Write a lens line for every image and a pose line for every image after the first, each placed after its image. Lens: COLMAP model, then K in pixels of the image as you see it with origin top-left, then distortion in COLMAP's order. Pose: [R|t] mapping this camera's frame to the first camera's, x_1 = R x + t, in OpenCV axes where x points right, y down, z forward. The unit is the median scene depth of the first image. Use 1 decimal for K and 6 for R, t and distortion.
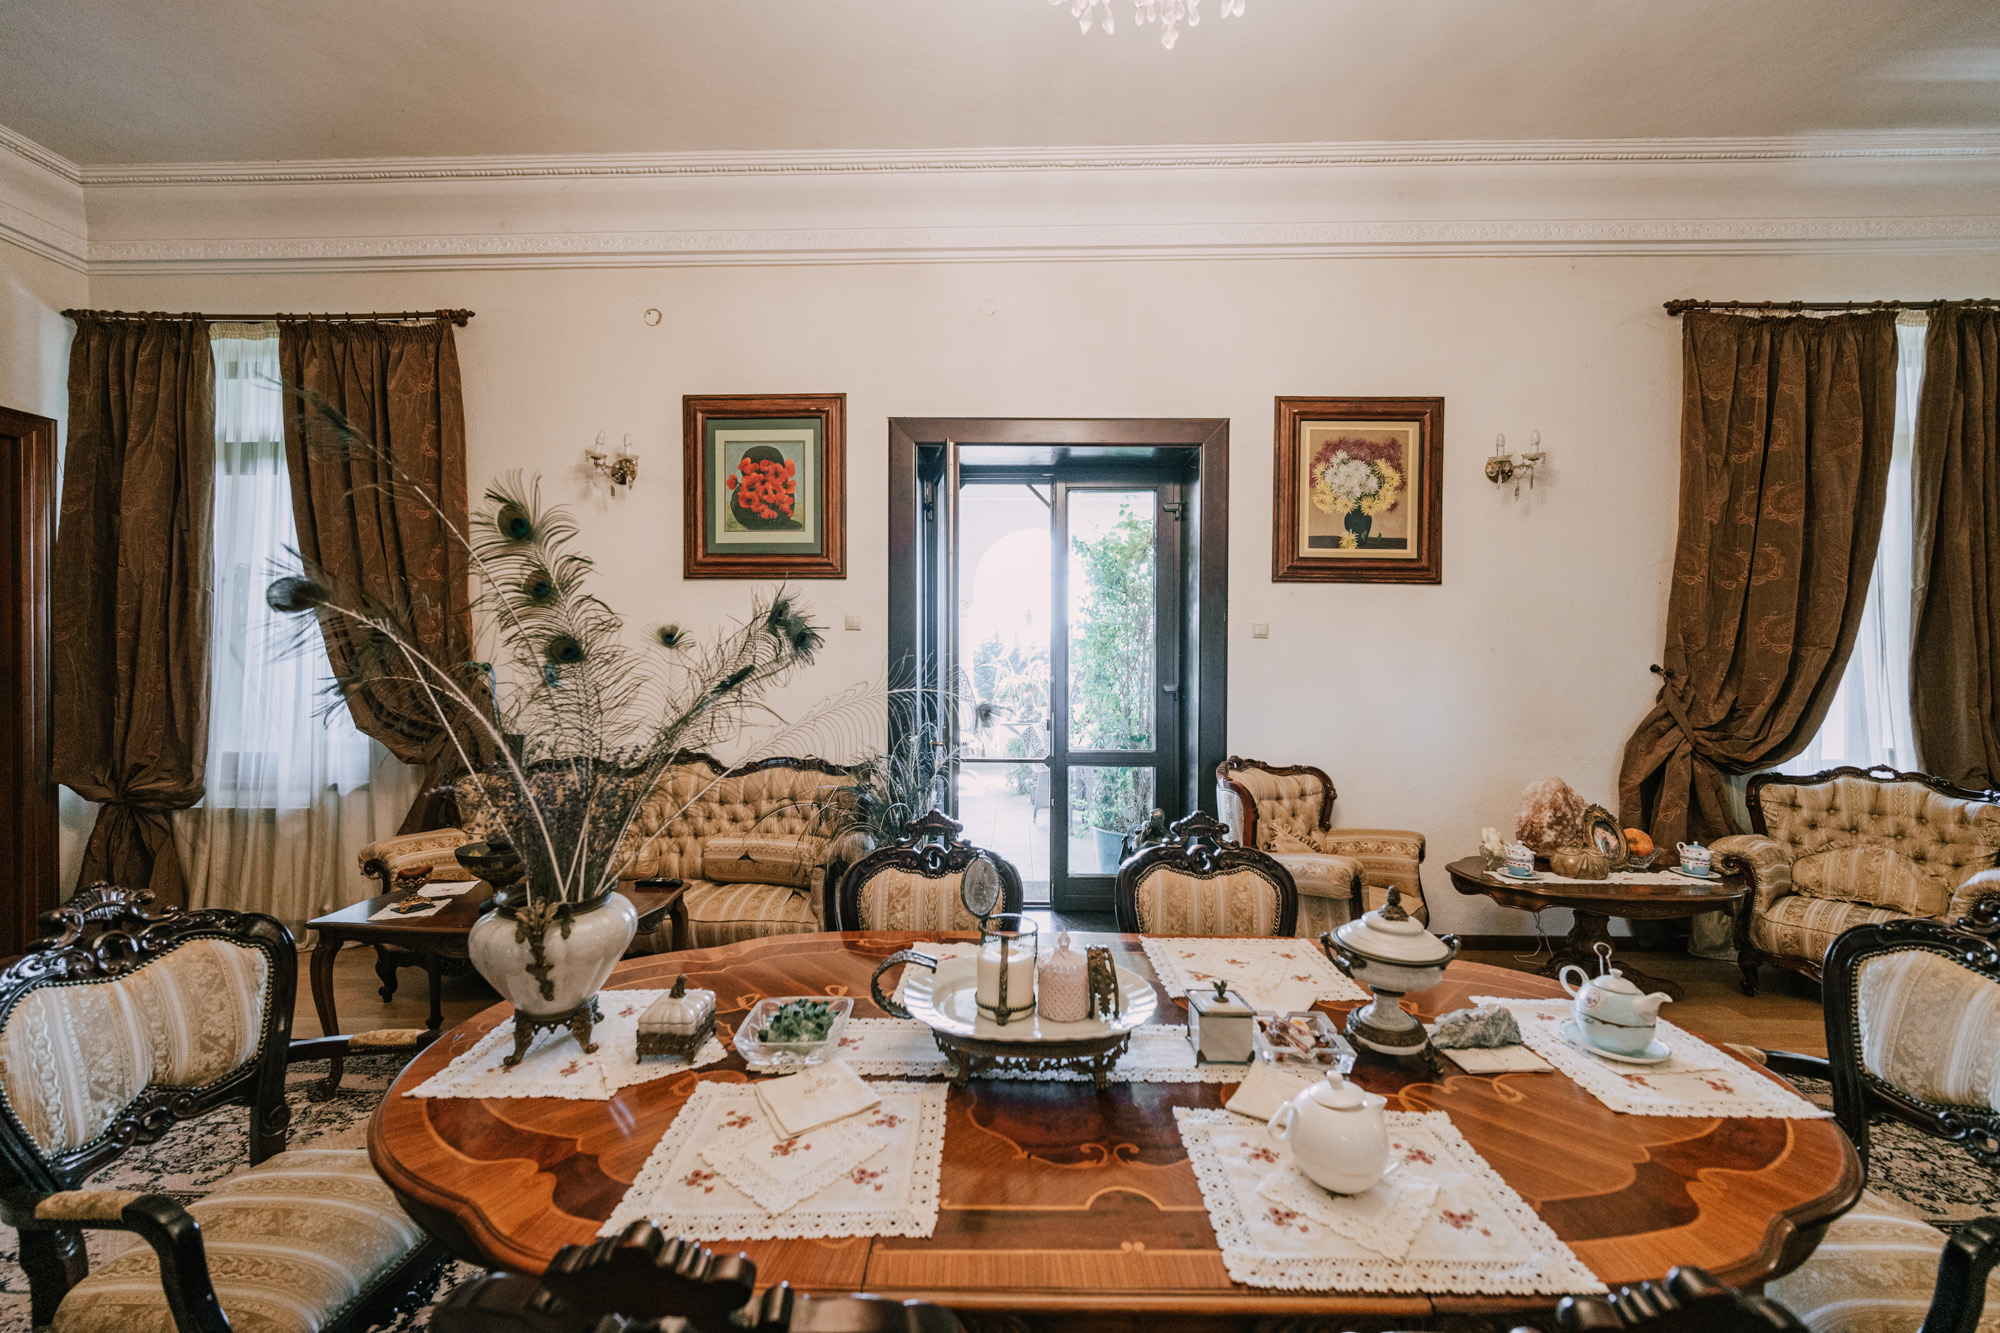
lens RADIAL K [[790.8, 0, 1000.6], [0, 790.8, 658.9], [0, 0, 1]] dist [-0.003694, -0.000135]
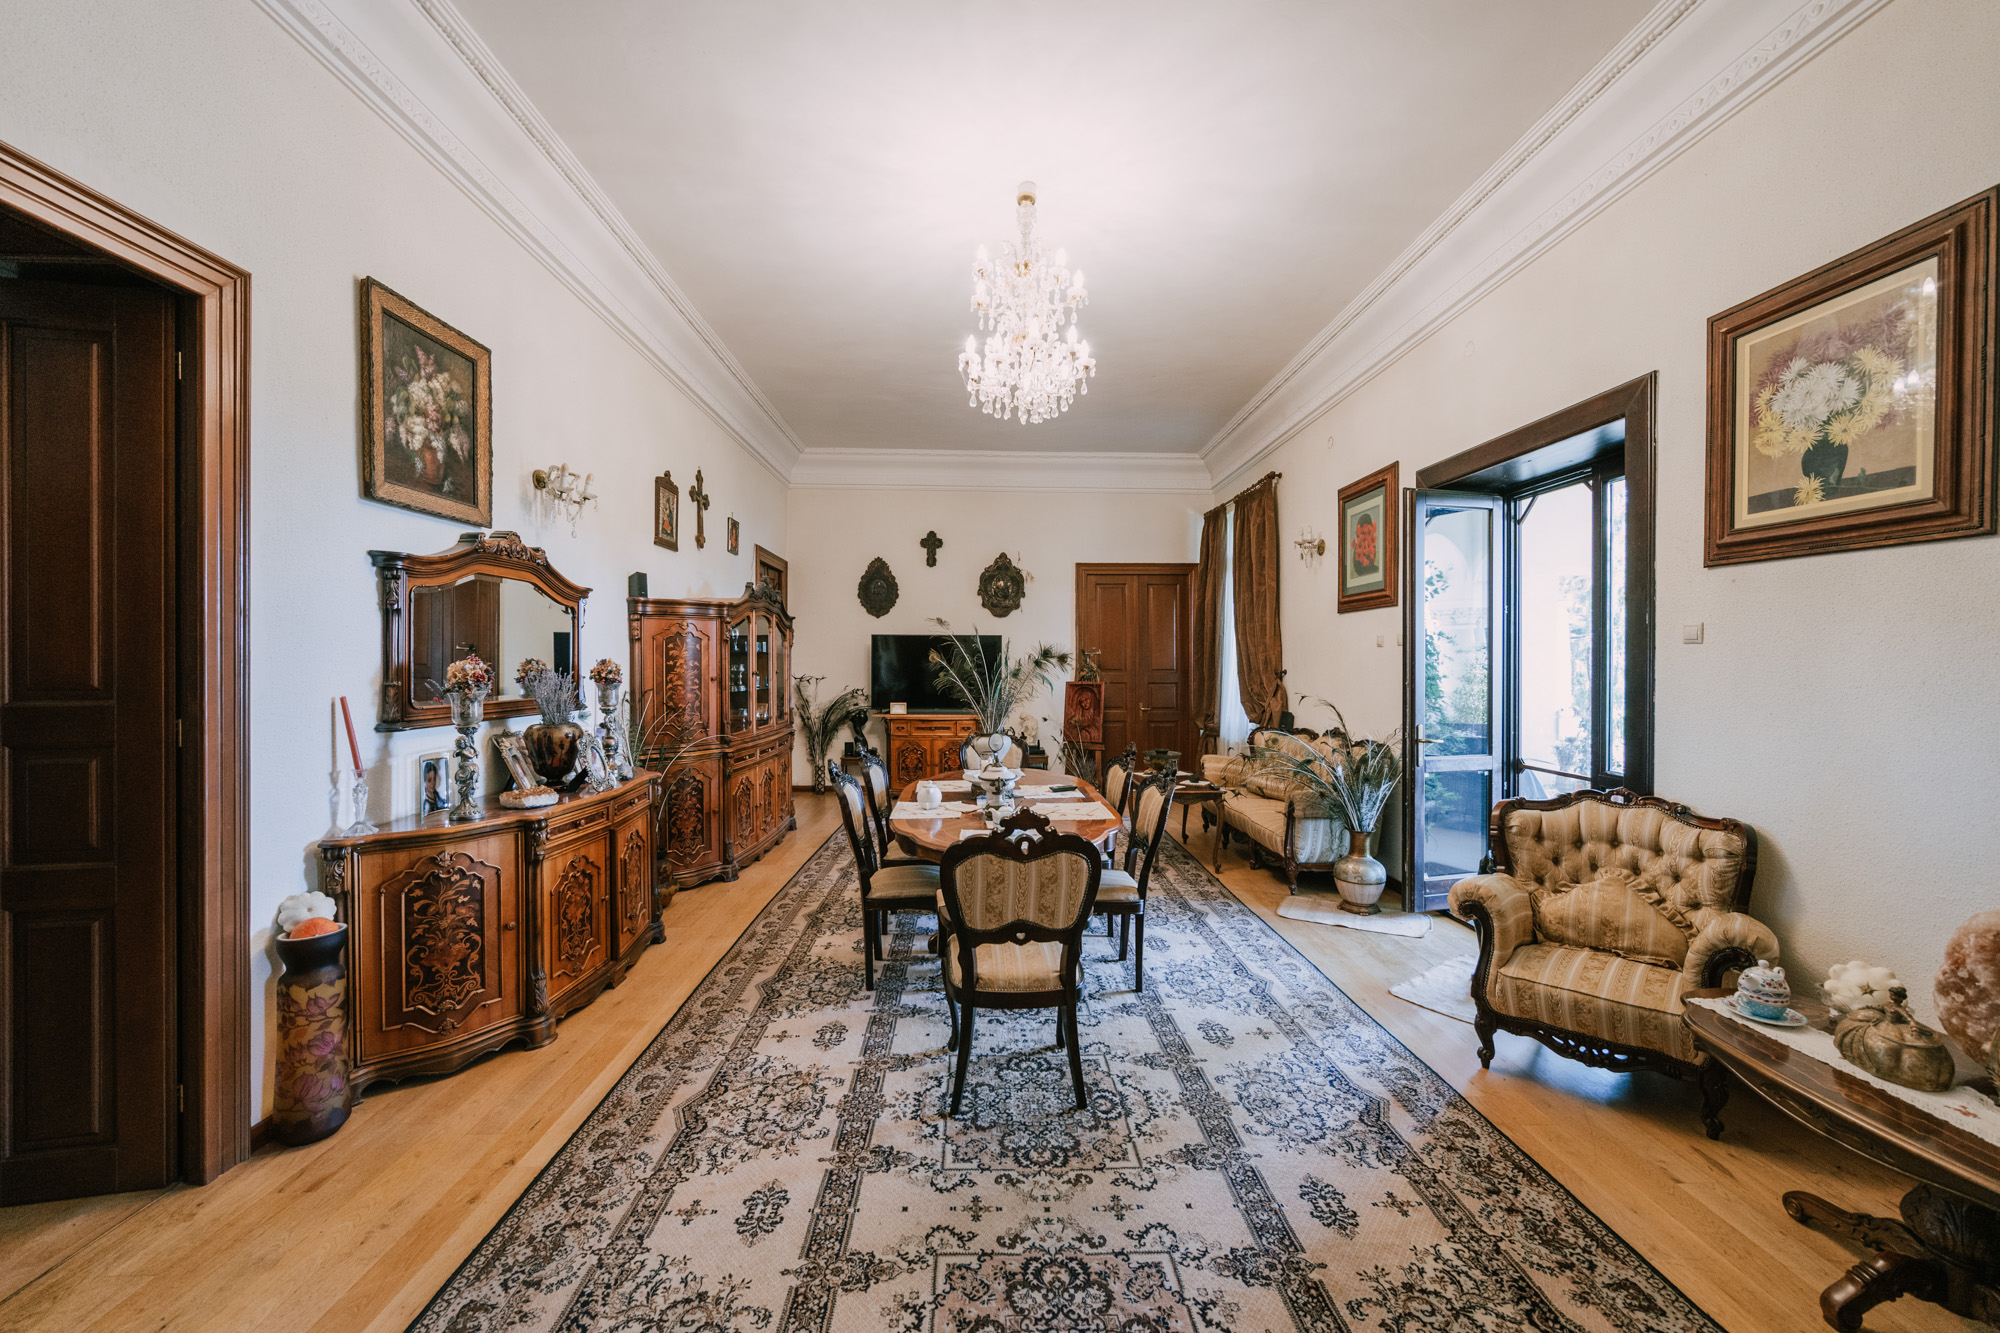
lens RADIAL K [[790.8, 0, 1005.8], [0, 790.8, 665.2], [0, 0, 1]] dist [-0.003694, -0.000135]
pose [[0.046716, 0.003442, -0.998902, 1.062648], [0.003412, 0.999988, 0.003605, -0.010112], [0.998902, -0.003576, 0.046704, 0.303242]]
